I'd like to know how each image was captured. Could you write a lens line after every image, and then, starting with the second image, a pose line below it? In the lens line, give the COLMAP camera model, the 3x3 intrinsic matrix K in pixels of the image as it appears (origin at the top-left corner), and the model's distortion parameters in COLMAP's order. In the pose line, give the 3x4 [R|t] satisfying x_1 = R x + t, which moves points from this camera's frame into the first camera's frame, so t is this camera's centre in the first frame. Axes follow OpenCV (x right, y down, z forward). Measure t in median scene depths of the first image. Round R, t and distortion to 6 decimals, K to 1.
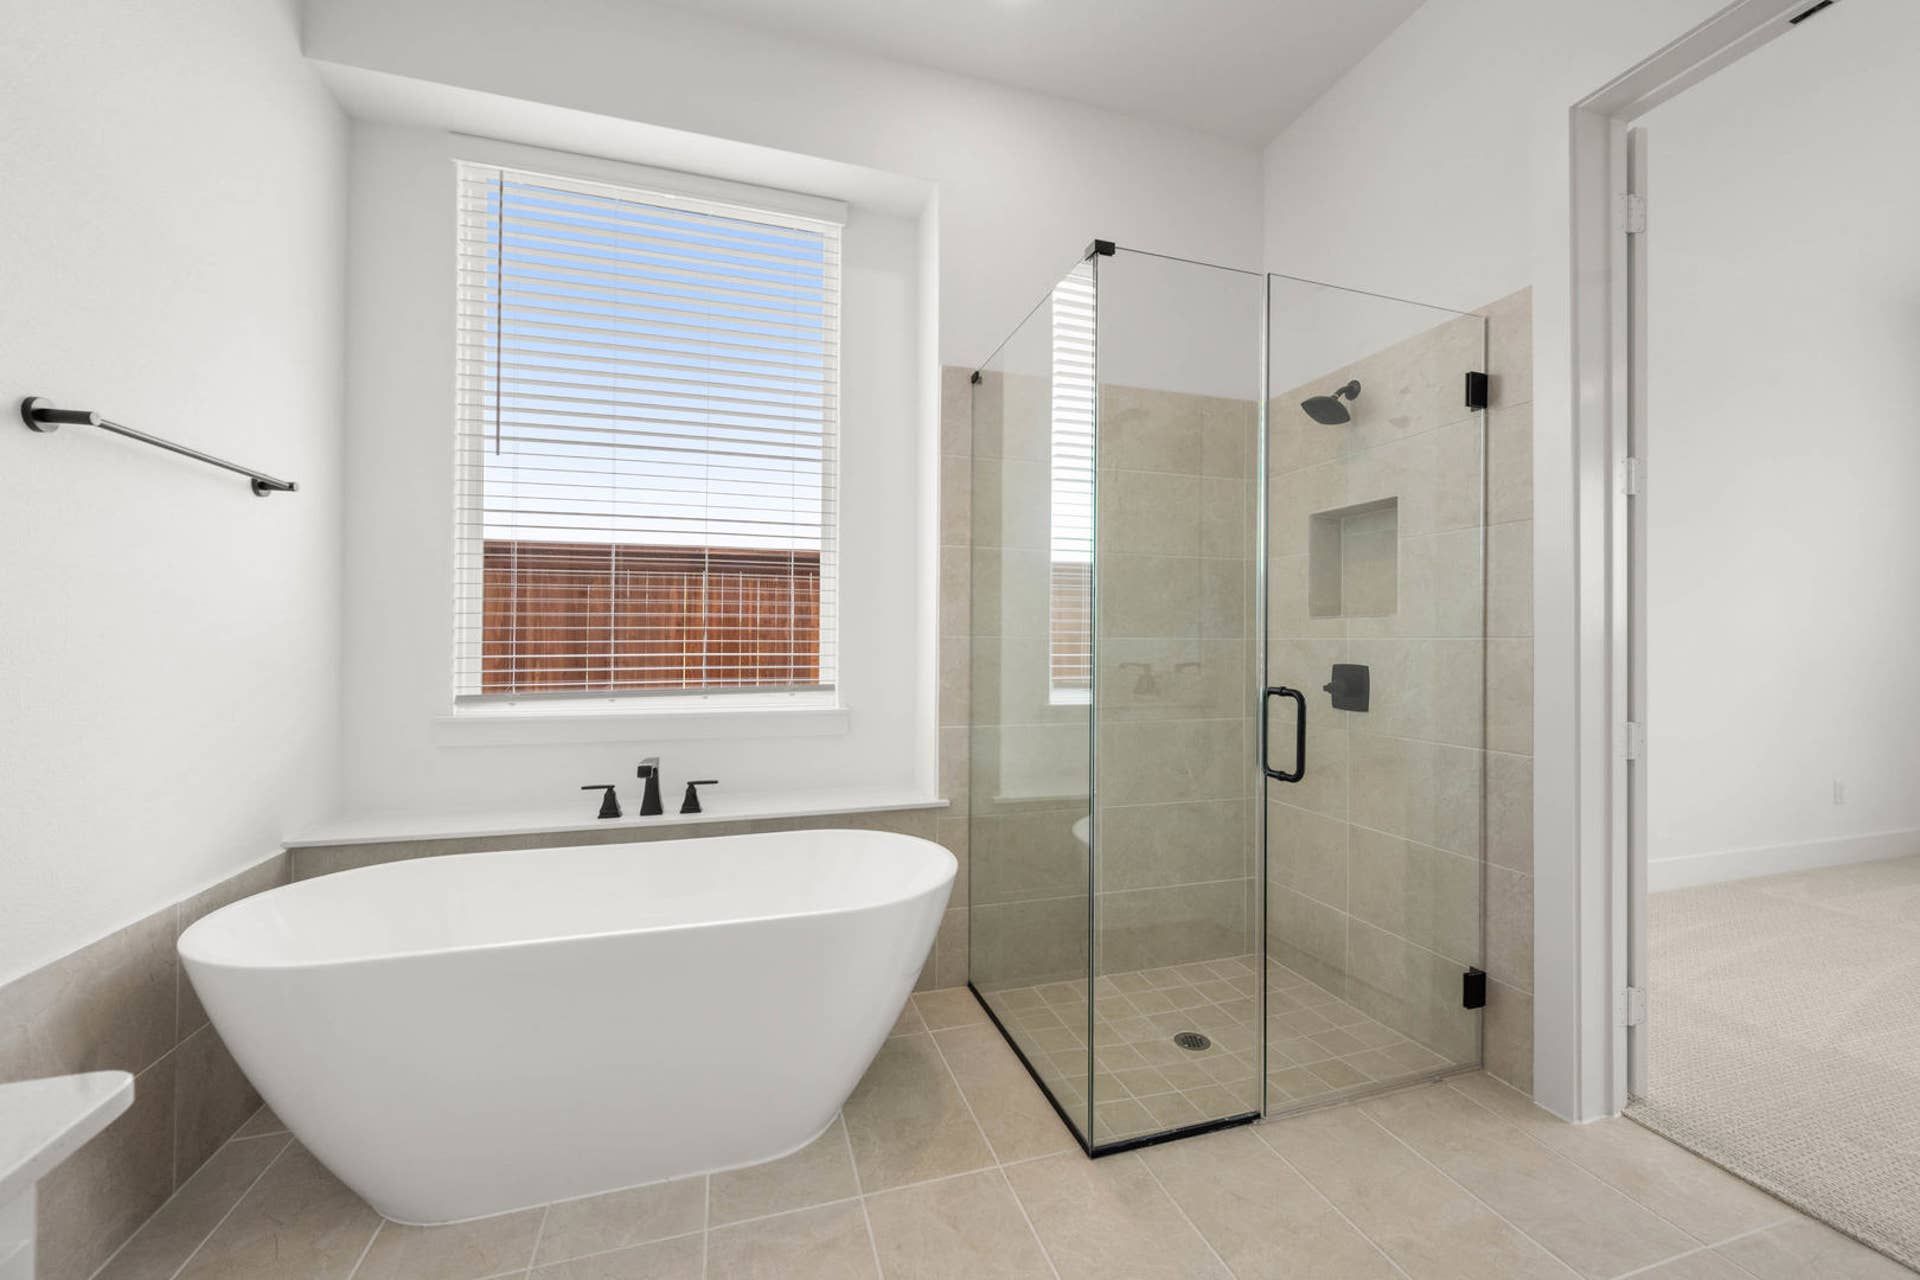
lens RADIAL K [[766.9, 0, 956.1], [0, 766.9, 636.5], [0, 0, 1]] dist [0.000464, 0.000019]
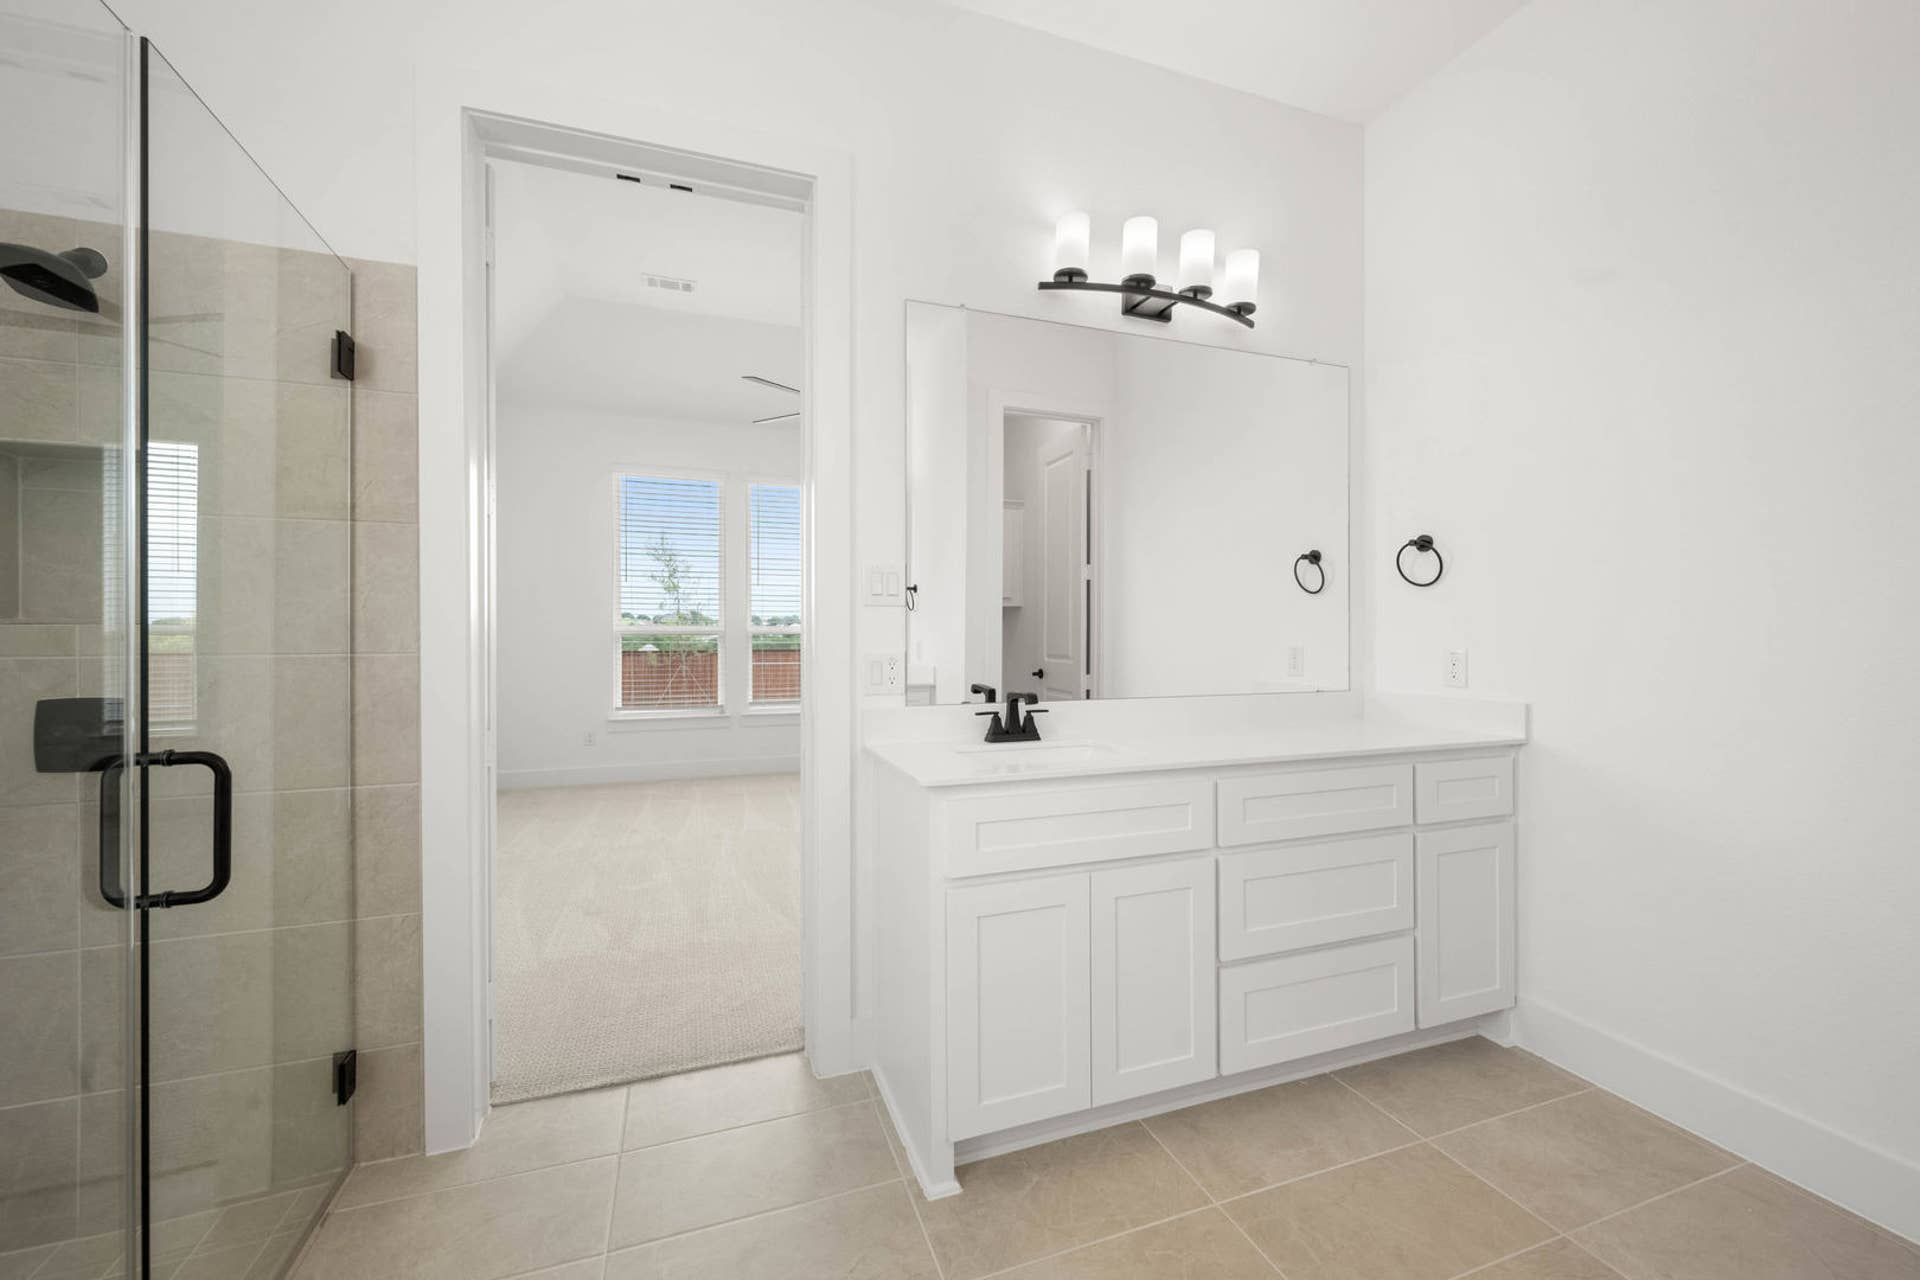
lens RADIAL K [[766.9, 0, 956.1], [0, 766.9, 636.5], [0, 0, 1]] dist [0.000464, 0.000019]
pose [[-0.056511, -0.007067, 0.998377, -0.189956], [-0.002896, 0.999972, 0.006915, -0.025492], [-0.998398, -0.002500, -0.056530, 0.390636]]
